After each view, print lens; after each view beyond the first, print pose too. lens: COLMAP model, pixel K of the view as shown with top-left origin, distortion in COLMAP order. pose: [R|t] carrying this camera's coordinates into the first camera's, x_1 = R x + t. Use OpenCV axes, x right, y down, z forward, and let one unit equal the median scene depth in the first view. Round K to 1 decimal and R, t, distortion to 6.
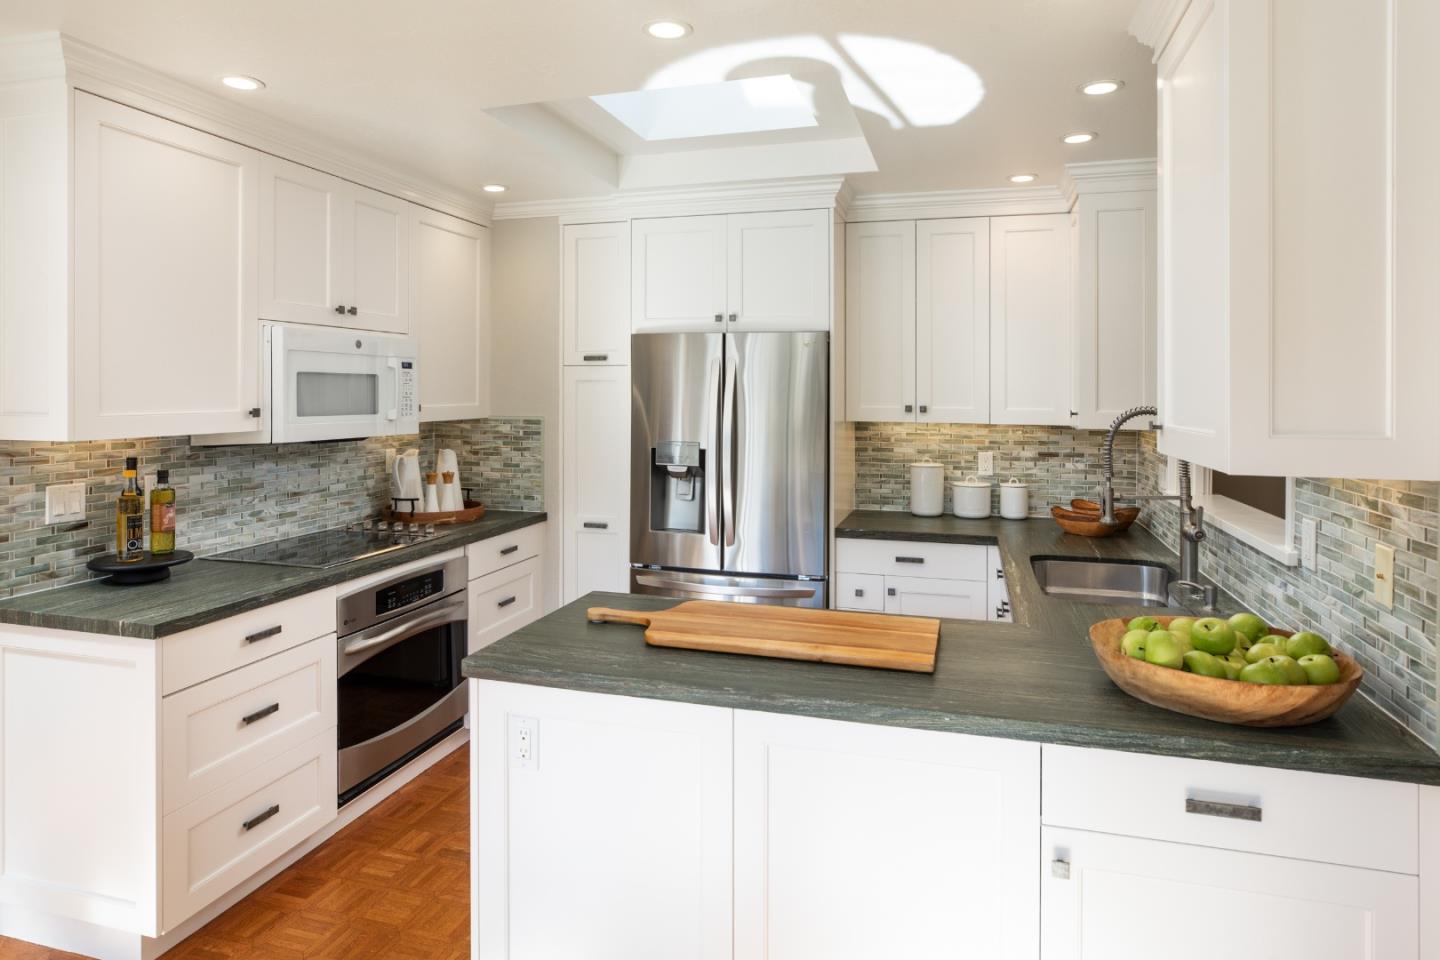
lens RADIAL K [[848.6, 0, 720.6], [0, 848.6, 387.2], [0, 0, 1]] dist [-0.008262, -0.000685]
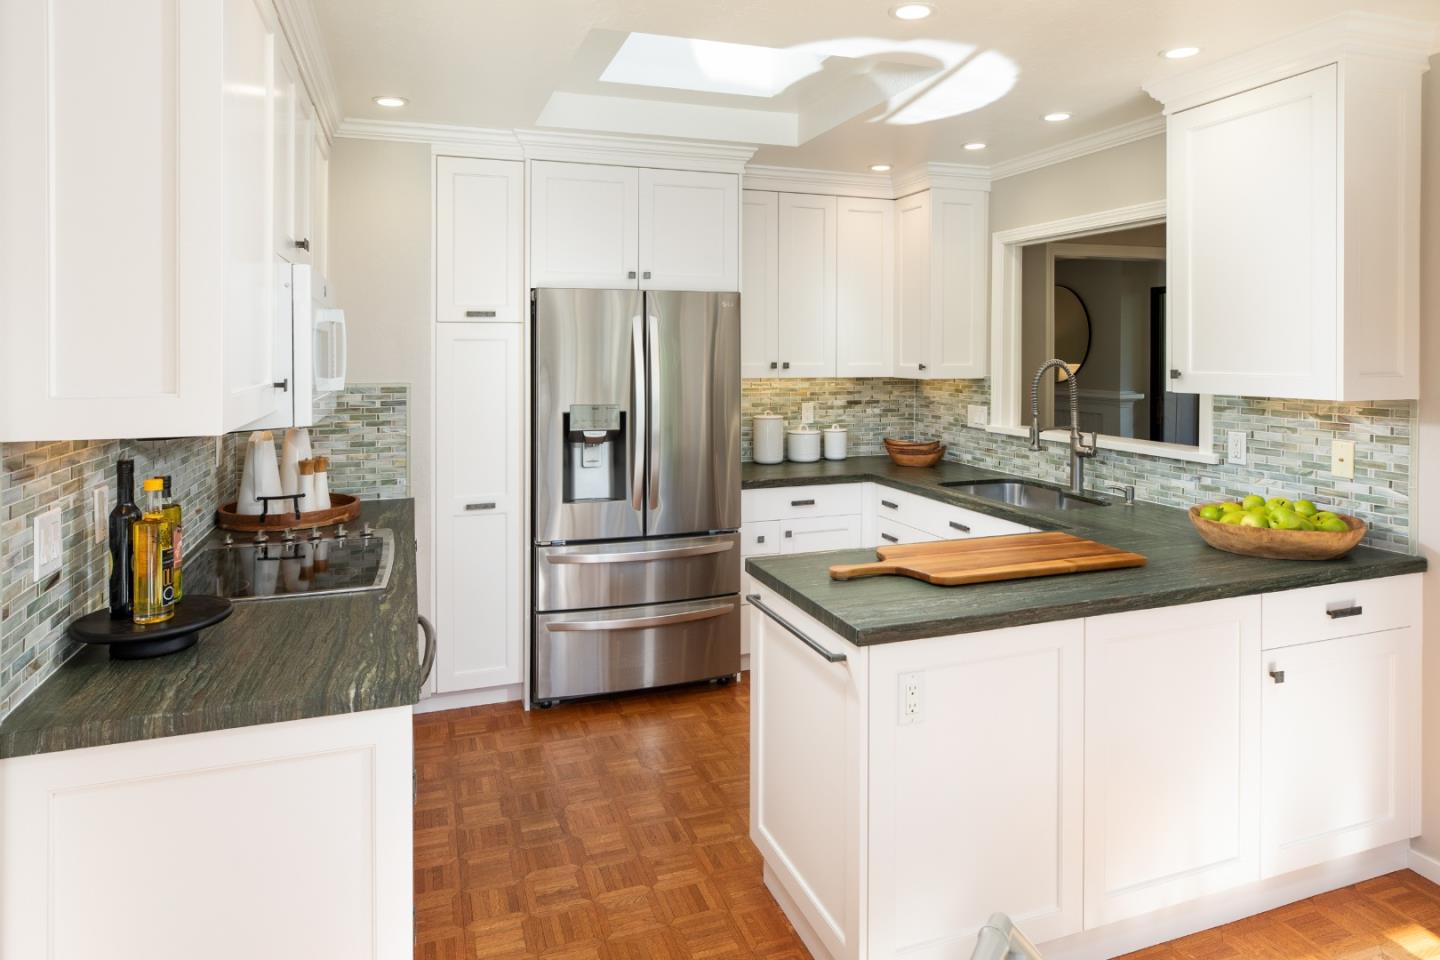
lens RADIAL K [[871.7, 0, 720.1], [0, 871.7, 346.2], [0, 0, 1]] dist [-0.000256, -0.002153]
pose [[0.810913, -0.004989, 0.585146, -0.471700], [0.004063, 0.999988, 0.002895, -0.002567], [-0.585153, 0.000030, 0.810923, 0.131936]]
